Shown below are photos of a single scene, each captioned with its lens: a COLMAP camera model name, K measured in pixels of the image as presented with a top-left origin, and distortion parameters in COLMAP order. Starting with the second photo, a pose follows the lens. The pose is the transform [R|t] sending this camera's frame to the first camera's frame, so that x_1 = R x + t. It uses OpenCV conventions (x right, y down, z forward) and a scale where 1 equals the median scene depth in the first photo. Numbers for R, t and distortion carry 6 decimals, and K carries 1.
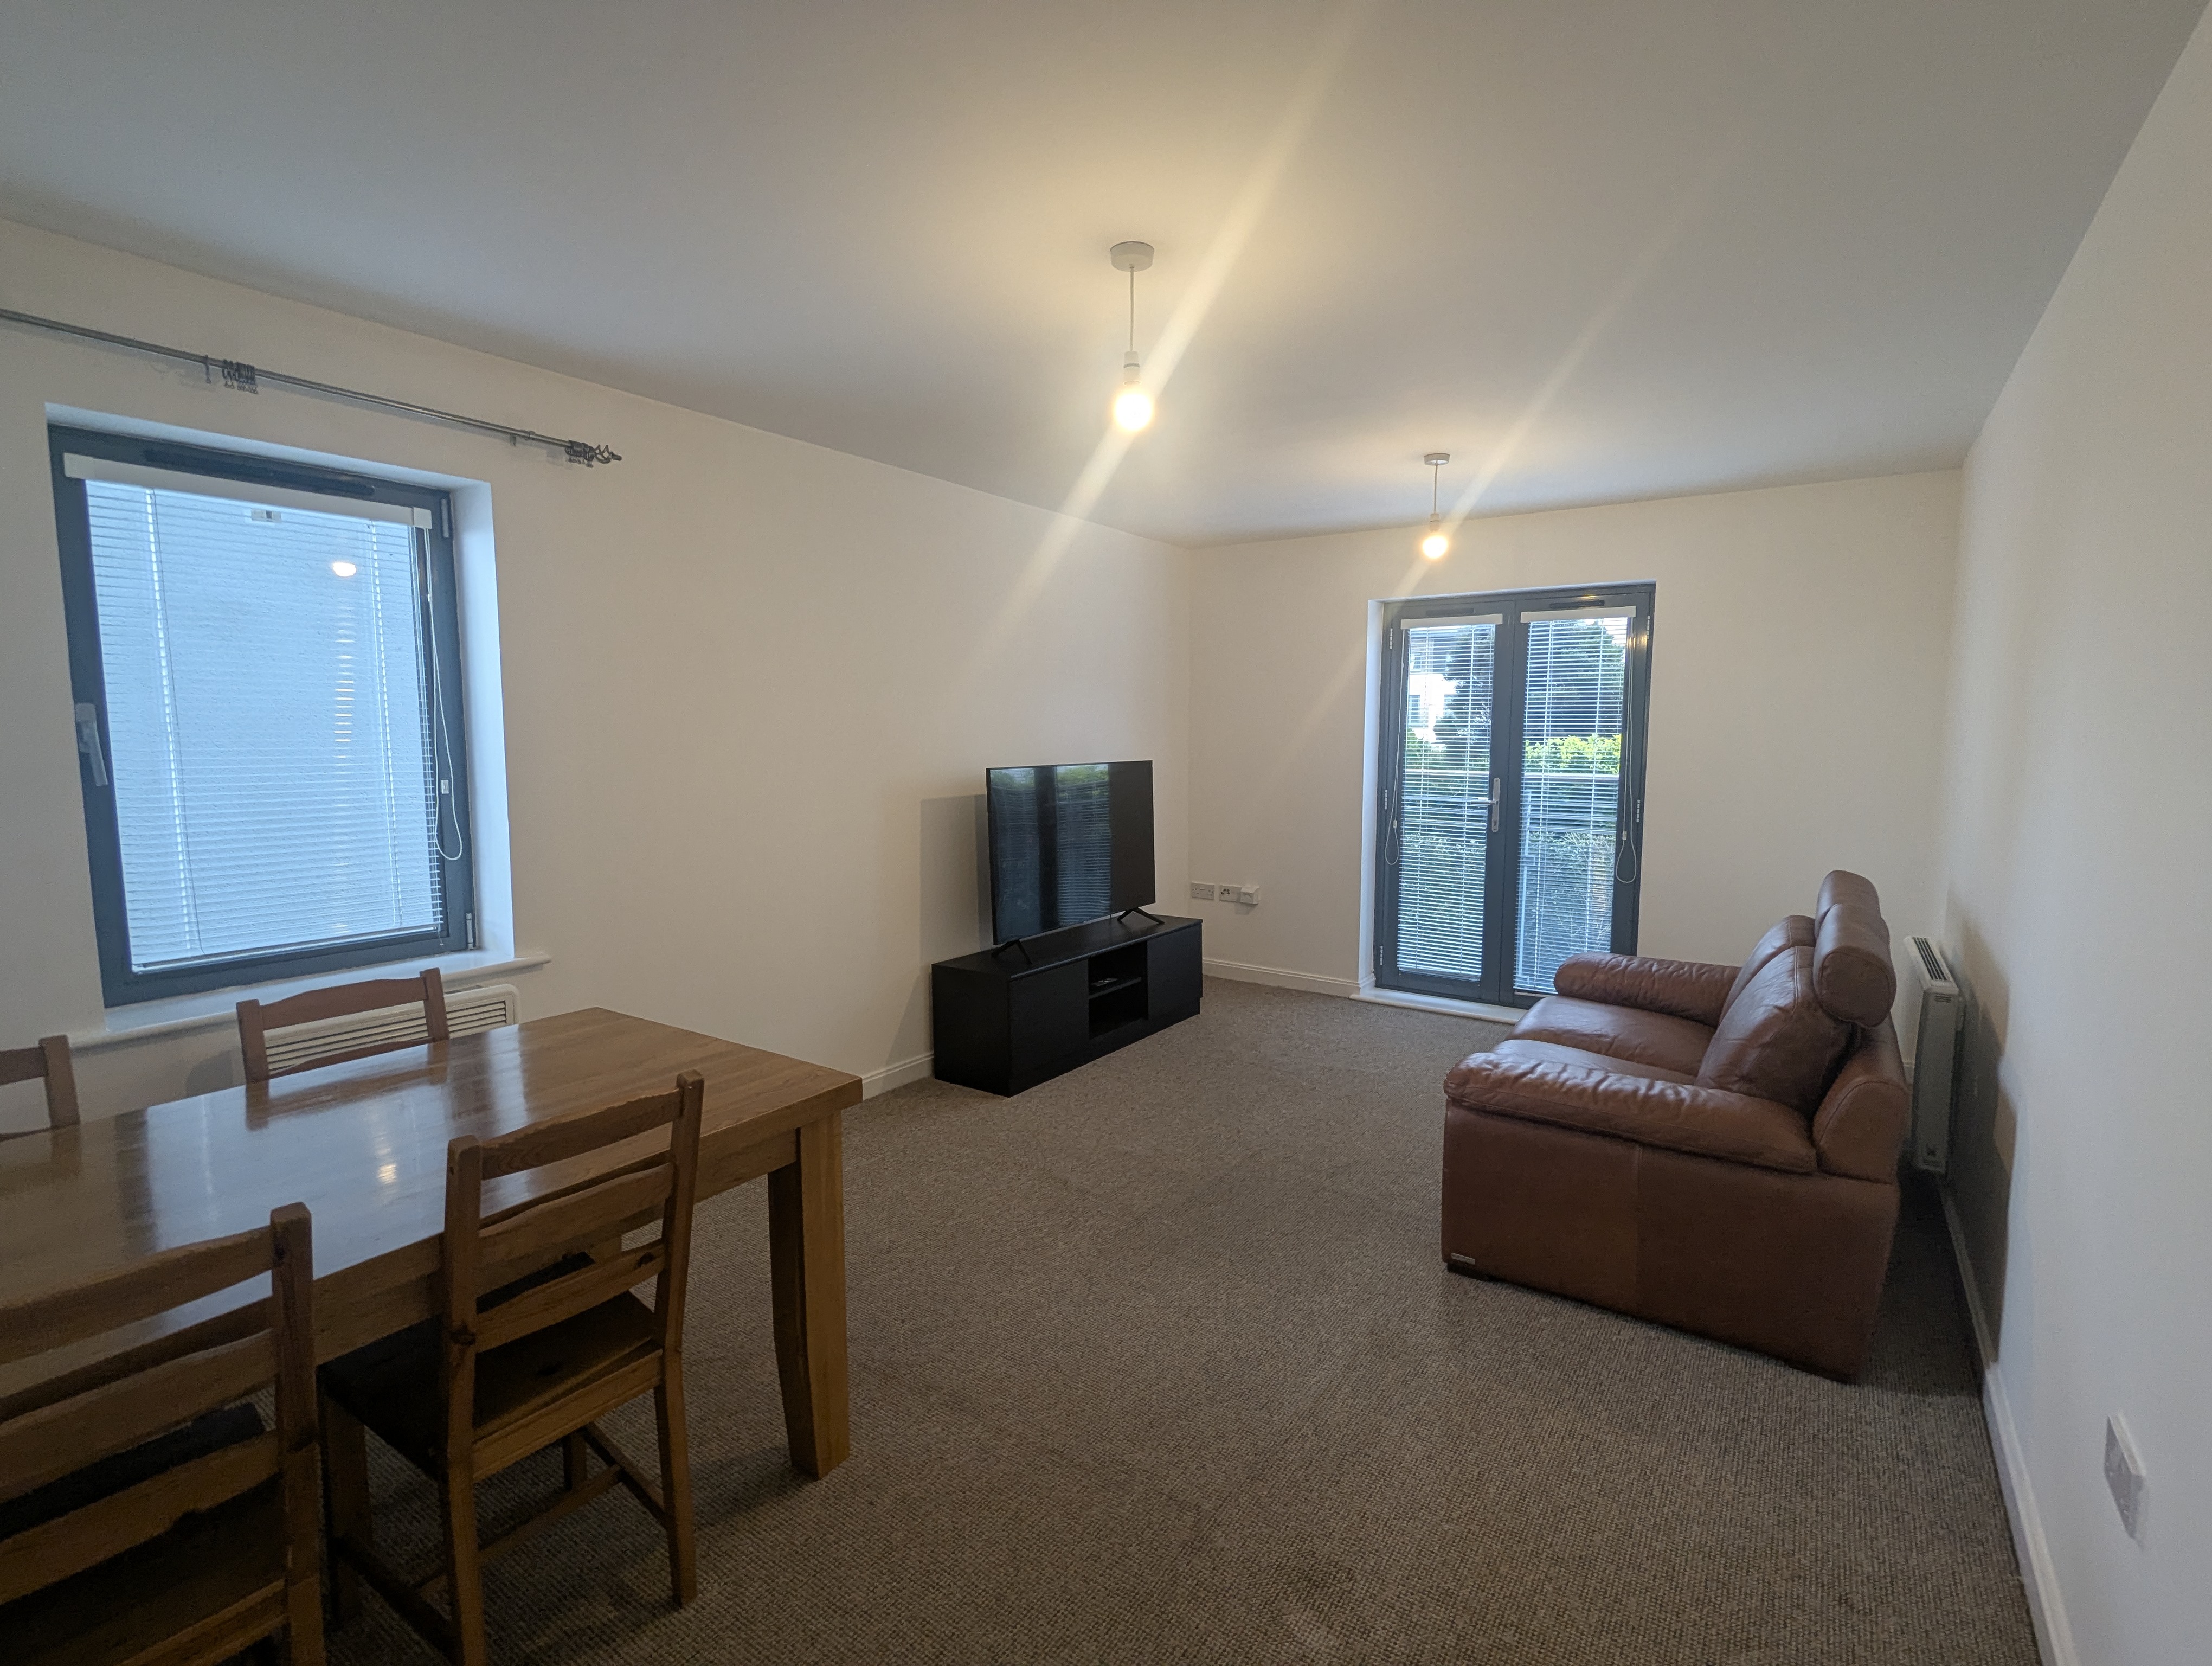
lens RADIAL K [[1055.7, 0, 1106.2], [0, 1055.7, 835.1], [0, 0, 1]] dist [-0.001791, -0.001492]
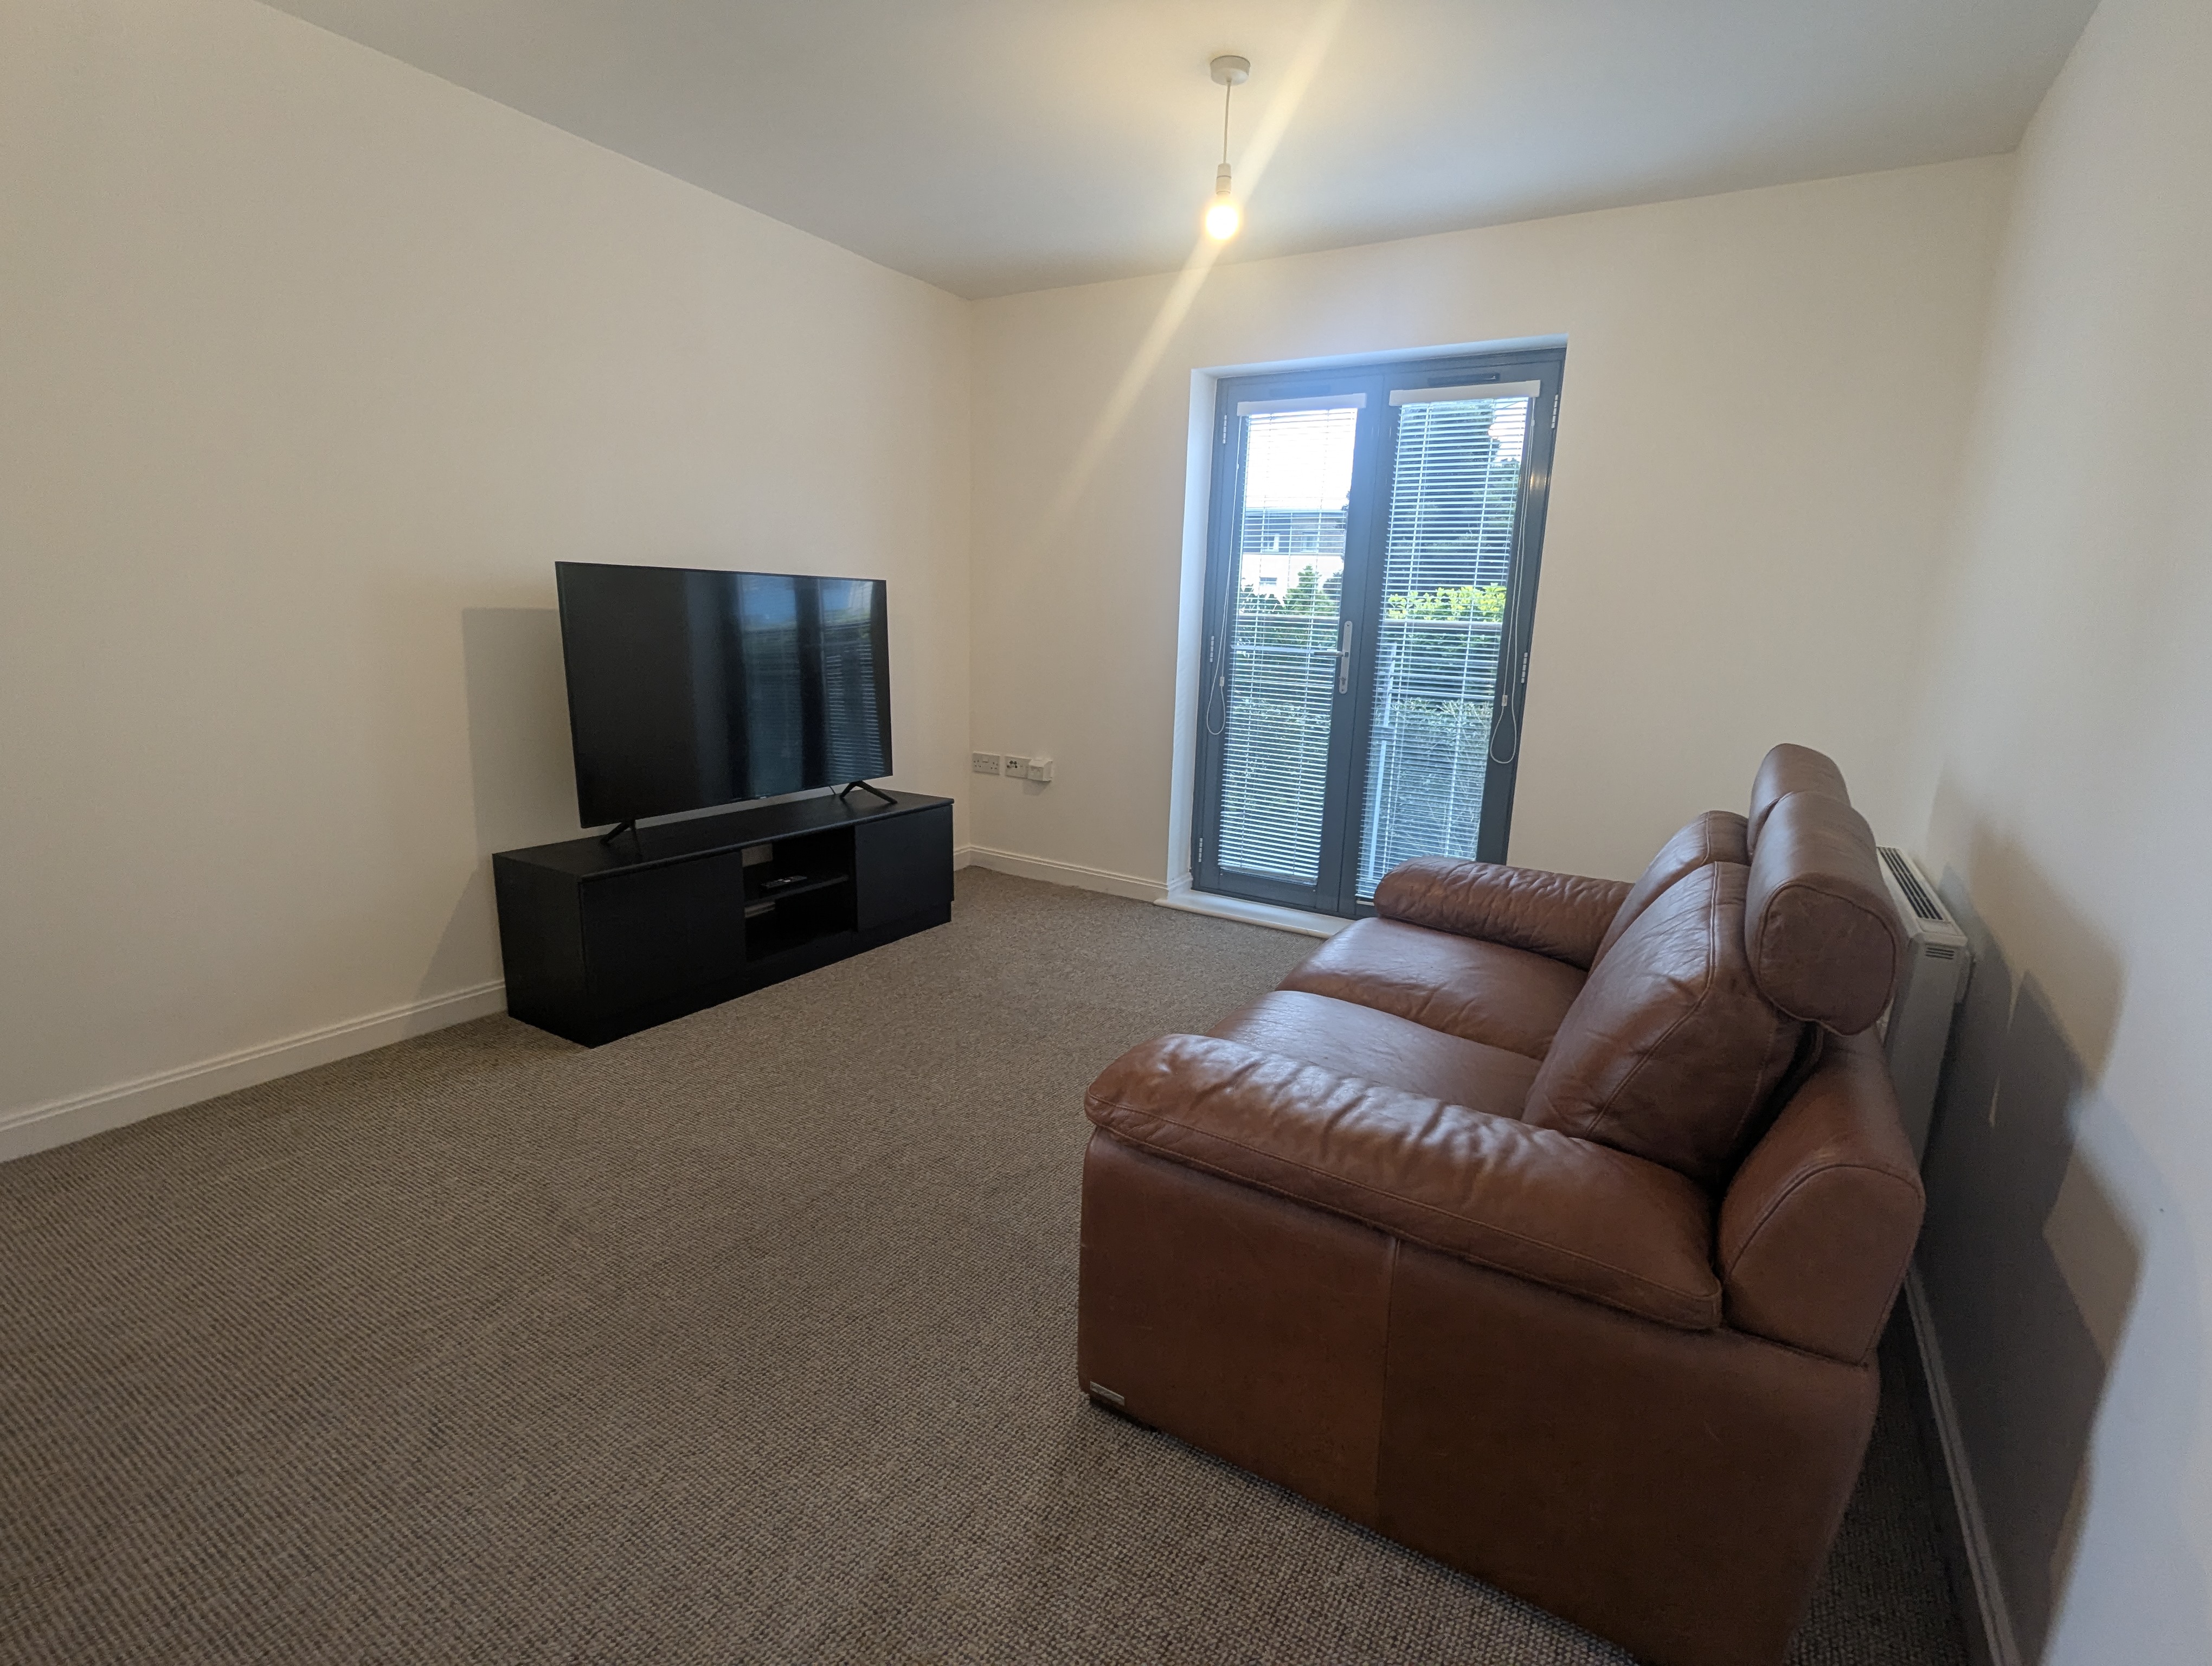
lens RADIAL K [[1055.7, 0, 1103.8], [0, 1055.7, 838.2], [0, 0, 1]] dist [-0.001791, -0.001492]
pose [[0.998042, 0.021089, 0.058890, 0.198780], [-0.027721, 0.993075, 0.114169, 0.024019], [-0.056074, -0.115578, 0.991714, 0.312118]]
